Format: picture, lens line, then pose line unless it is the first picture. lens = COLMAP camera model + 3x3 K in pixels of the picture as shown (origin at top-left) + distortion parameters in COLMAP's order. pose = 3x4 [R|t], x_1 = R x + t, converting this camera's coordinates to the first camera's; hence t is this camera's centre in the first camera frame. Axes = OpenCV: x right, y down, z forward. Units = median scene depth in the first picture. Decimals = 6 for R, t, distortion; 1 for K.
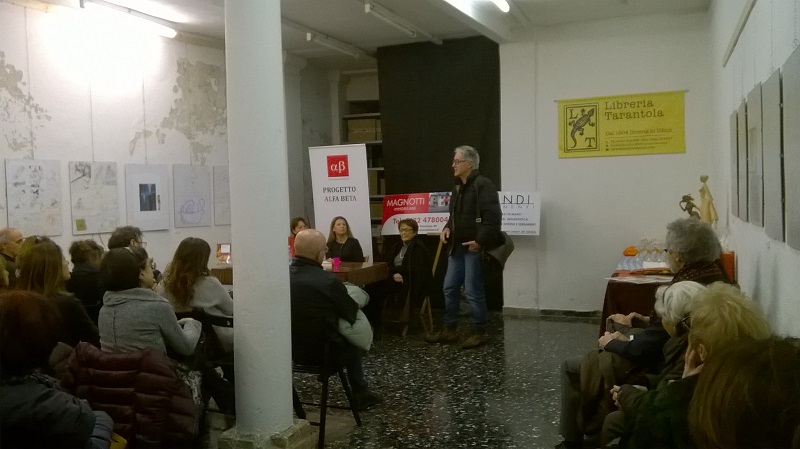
lens RADIAL K [[668.8, 0, 400.0], [0, 668.8, 224.5], [0, 0, 1]] dist [0.152981, -0.314575]
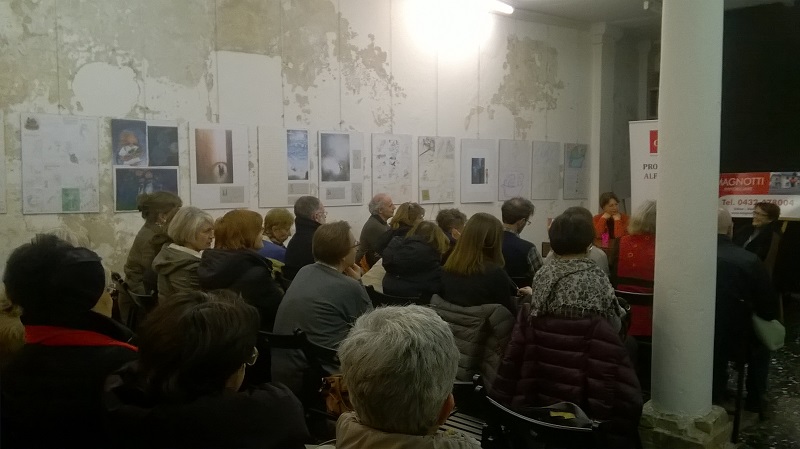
lens RADIAL K [[679.0, 0, 400.0], [0, 679.0, 224.5], [0, 0, 1]] dist [0.059815, -0.116881]
pose [[0.942459, 0.048877, -0.330731, -0.132033], [-0.037671, 0.998481, 0.040212, 0.004799], [0.332194, -0.025439, 0.942868, -0.030231]]
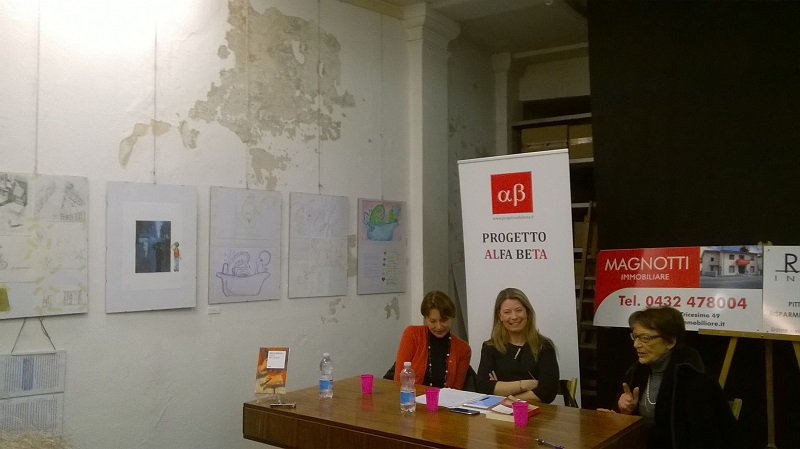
lens RADIAL K [[668.8, 0, 400.0], [0, 668.8, 224.5], [0, 0, 1]] dist [0.152981, -0.314575]
pose [[0.975191, 0.010352, -0.221122, -0.068779], [-0.027273, 0.996914, -0.073608, -0.023288], [0.219678, 0.077813, 0.972464, 0.523298]]
